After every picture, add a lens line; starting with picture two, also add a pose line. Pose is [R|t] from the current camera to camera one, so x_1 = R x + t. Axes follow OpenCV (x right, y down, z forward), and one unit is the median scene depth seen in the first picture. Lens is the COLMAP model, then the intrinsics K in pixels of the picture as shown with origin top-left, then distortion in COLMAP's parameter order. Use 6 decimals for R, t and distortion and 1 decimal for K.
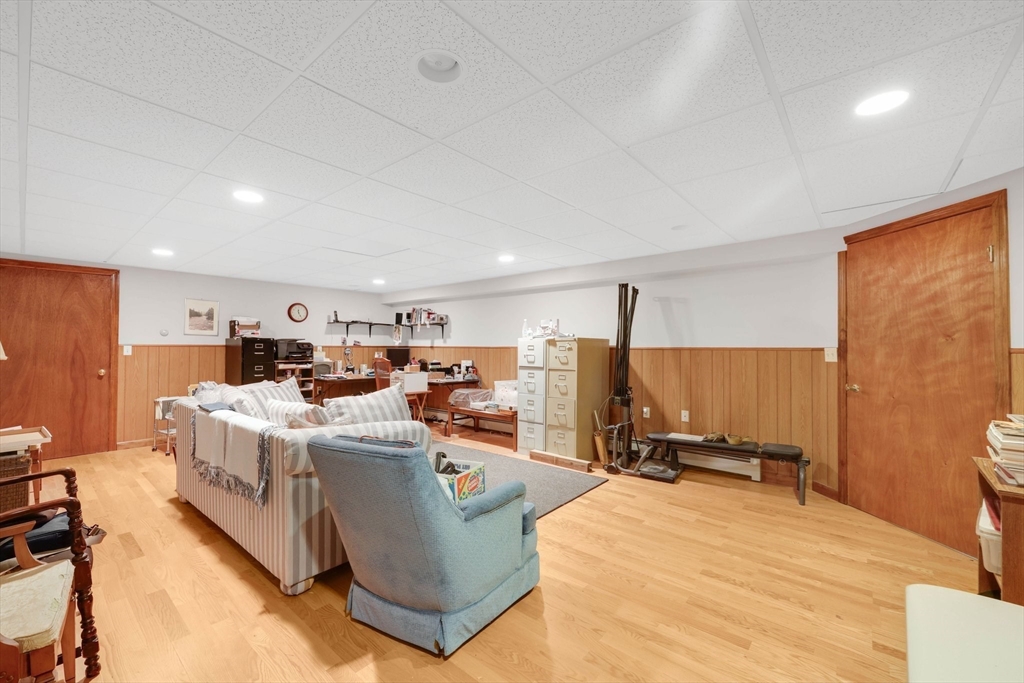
lens RADIAL K [[423.5, 0, 505.5], [0, 423.5, 345.3], [0, 0, 1]] dist [-0.002637, -0.000214]
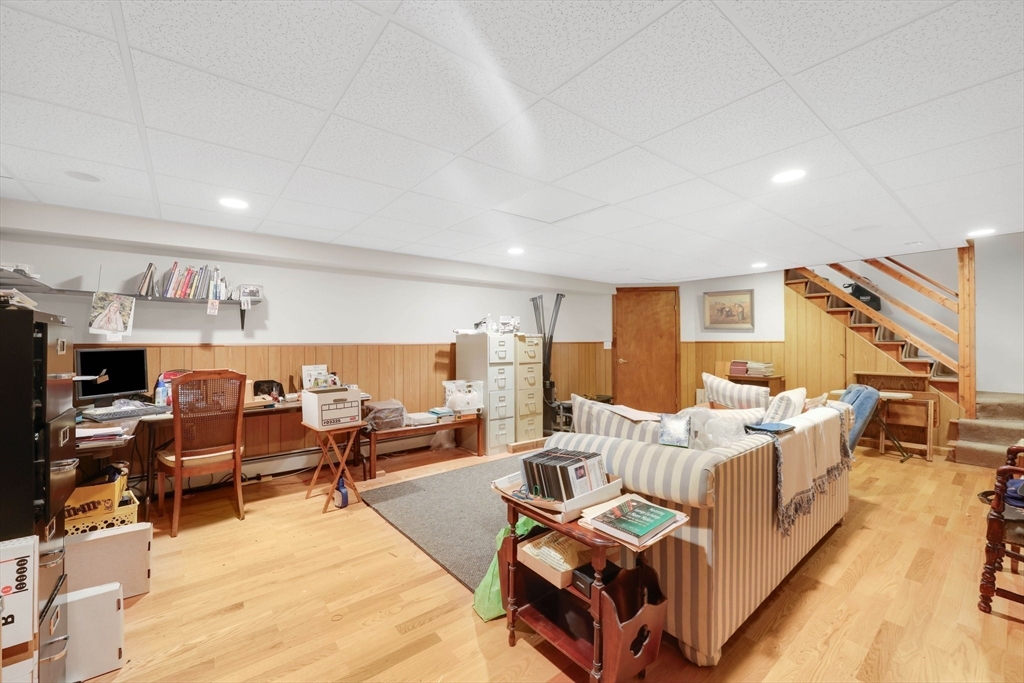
lens RADIAL K [[423.5, 0, 507.3], [0, 423.5, 337.5], [0, 0, 1]] dist [-0.002637, -0.000214]
pose [[0.167259, 0.003939, 0.985905, -0.973529], [0.001268, 0.999990, -0.004210, -0.004569], [-0.985912, 0.001955, 0.167252, 0.871670]]
